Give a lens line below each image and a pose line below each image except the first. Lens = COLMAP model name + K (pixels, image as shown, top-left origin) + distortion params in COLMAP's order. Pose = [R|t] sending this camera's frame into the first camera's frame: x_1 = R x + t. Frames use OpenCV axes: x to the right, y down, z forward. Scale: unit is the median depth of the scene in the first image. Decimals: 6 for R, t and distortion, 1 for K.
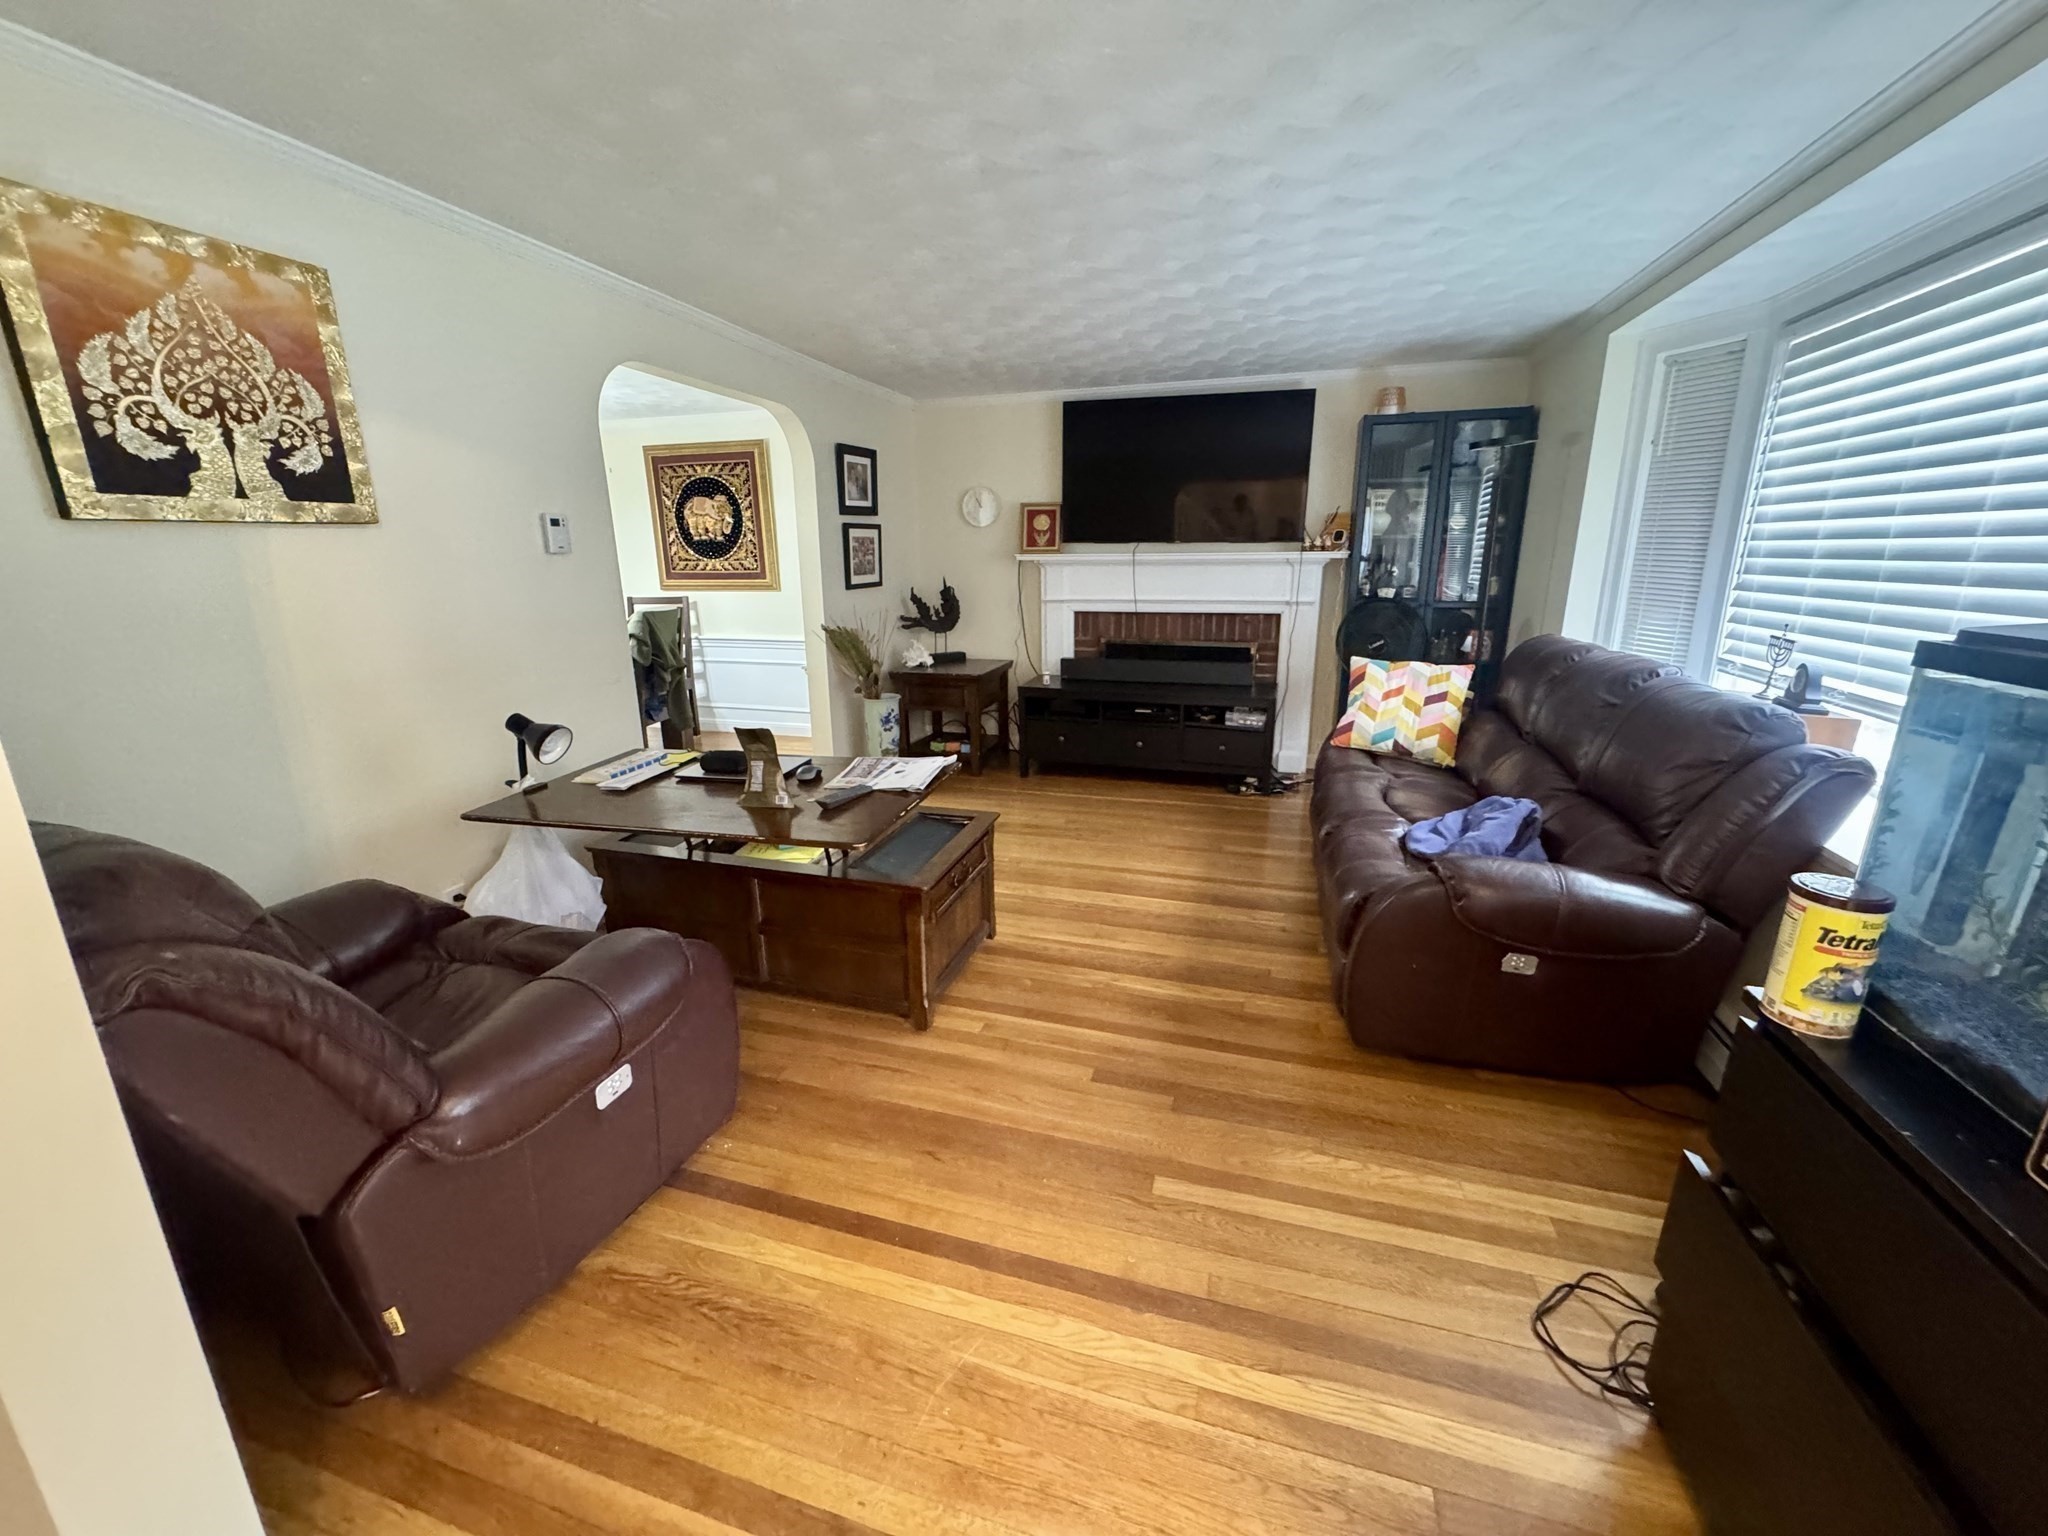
lens RADIAL K [[809.5, 0, 1023.8], [0, 809.5, 769.6], [0, 0, 1]] dist [-0.001486, 0.000503]
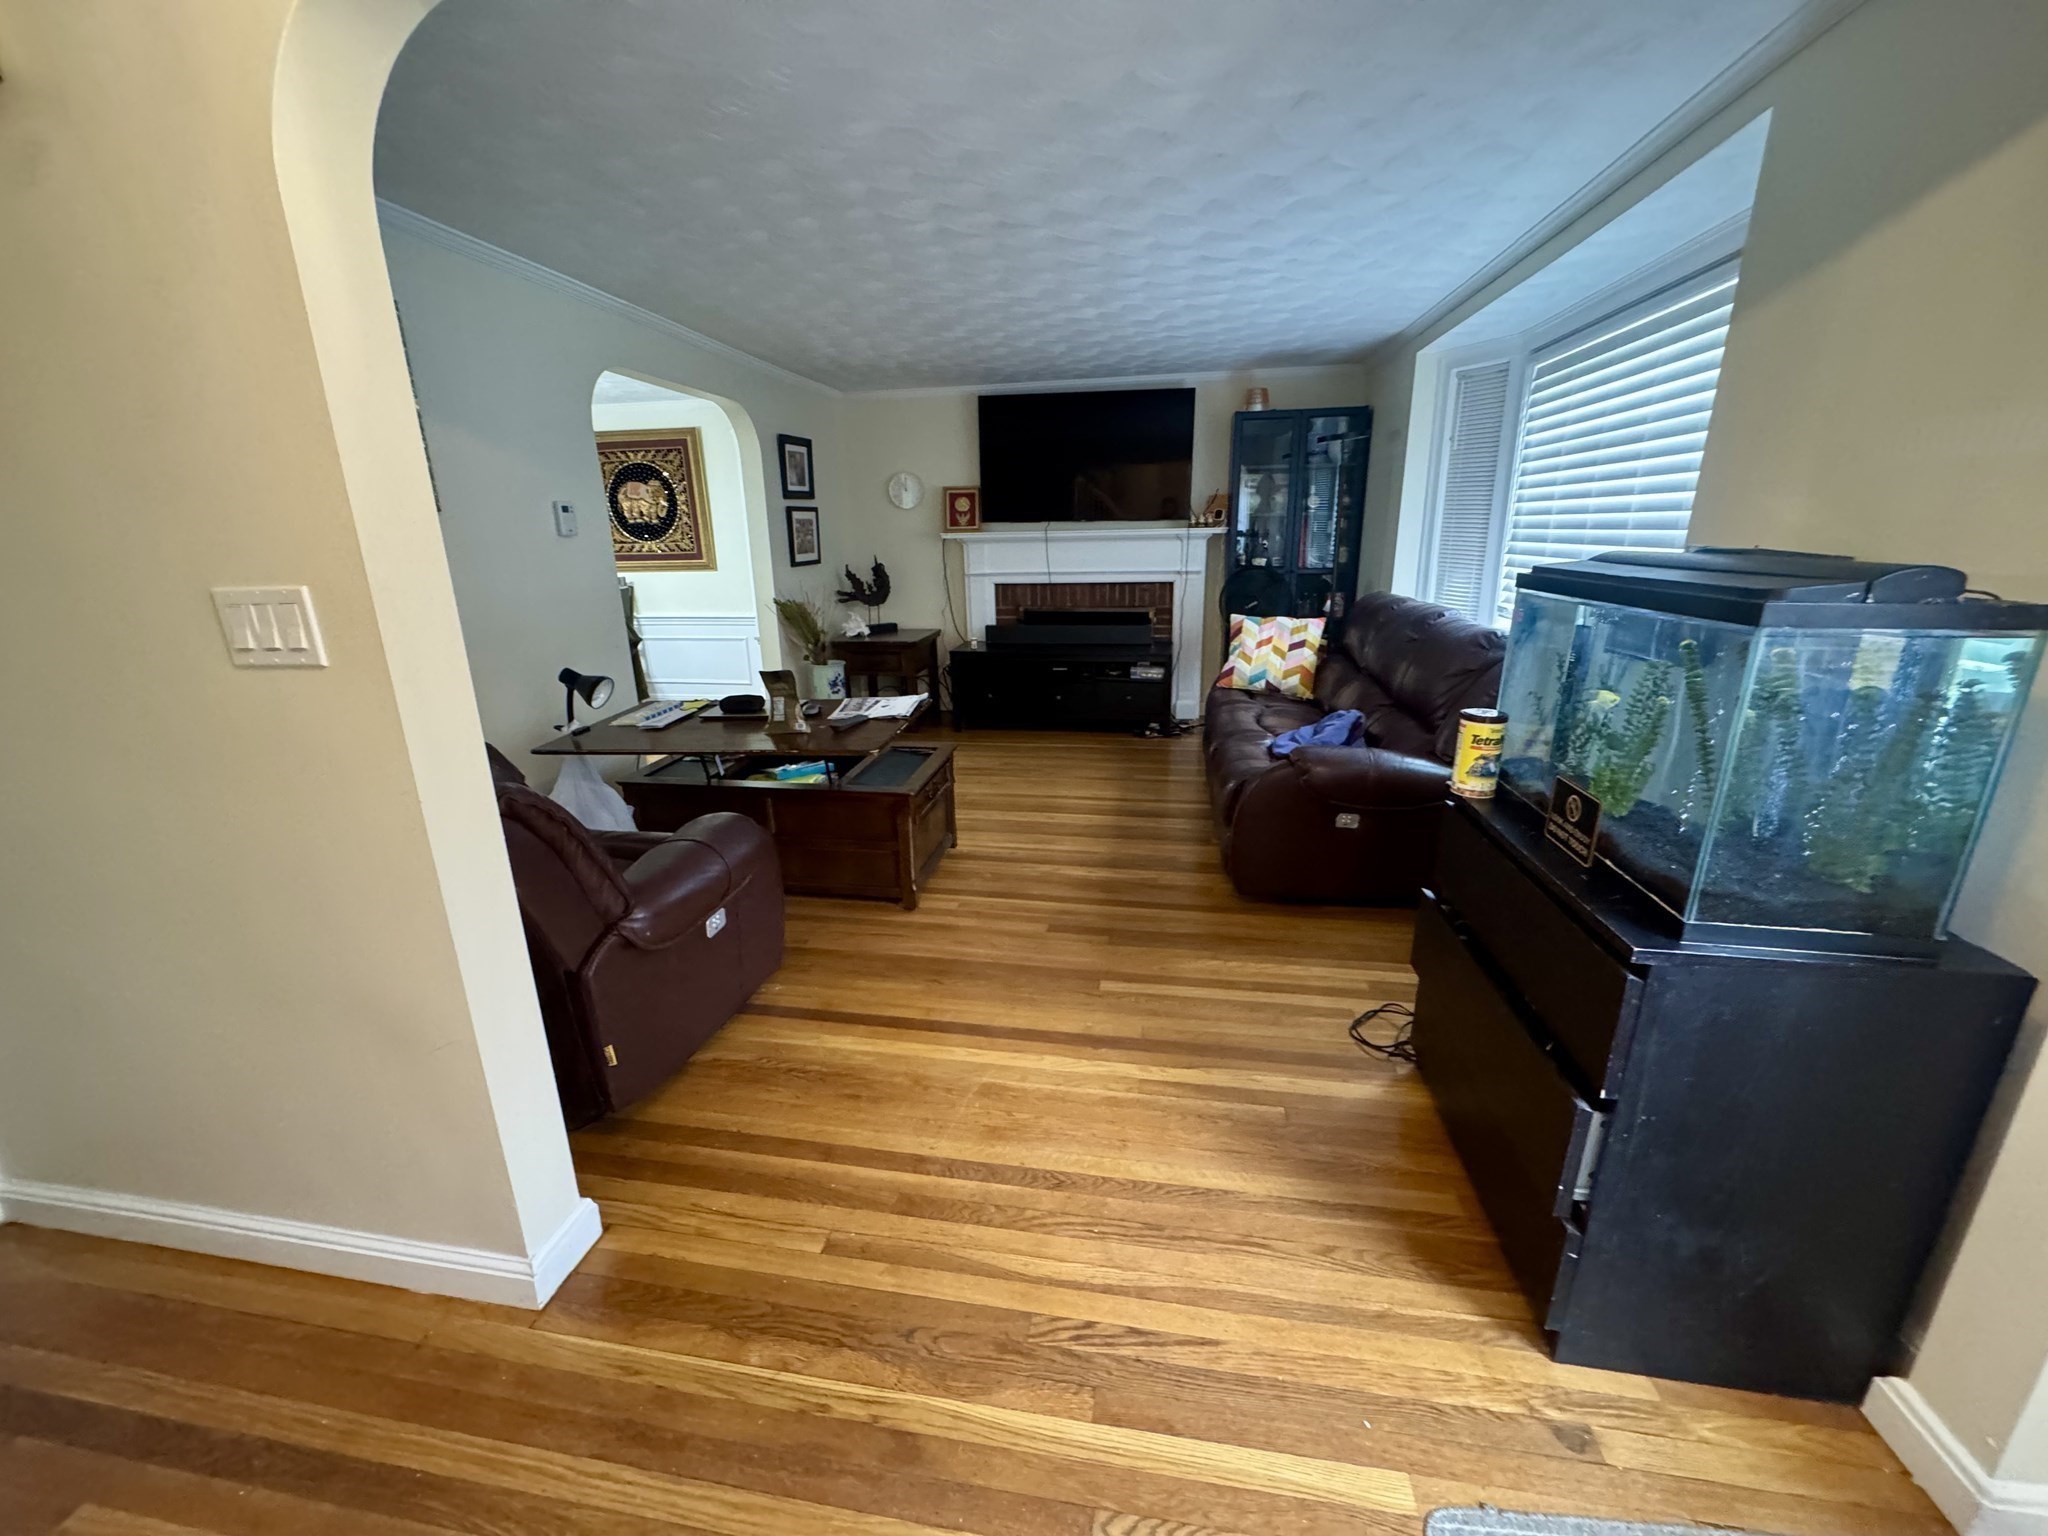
lens RADIAL K [[809.5, 0, 1021.9], [0, 809.5, 767.8], [0, 0, 1]] dist [-0.001486, 0.000503]
pose [[0.992496, -0.044447, 0.113910, -0.090797], [0.041983, 0.998831, 0.023941, 0.078950], [-0.114841, -0.018979, 0.993203, -0.286242]]
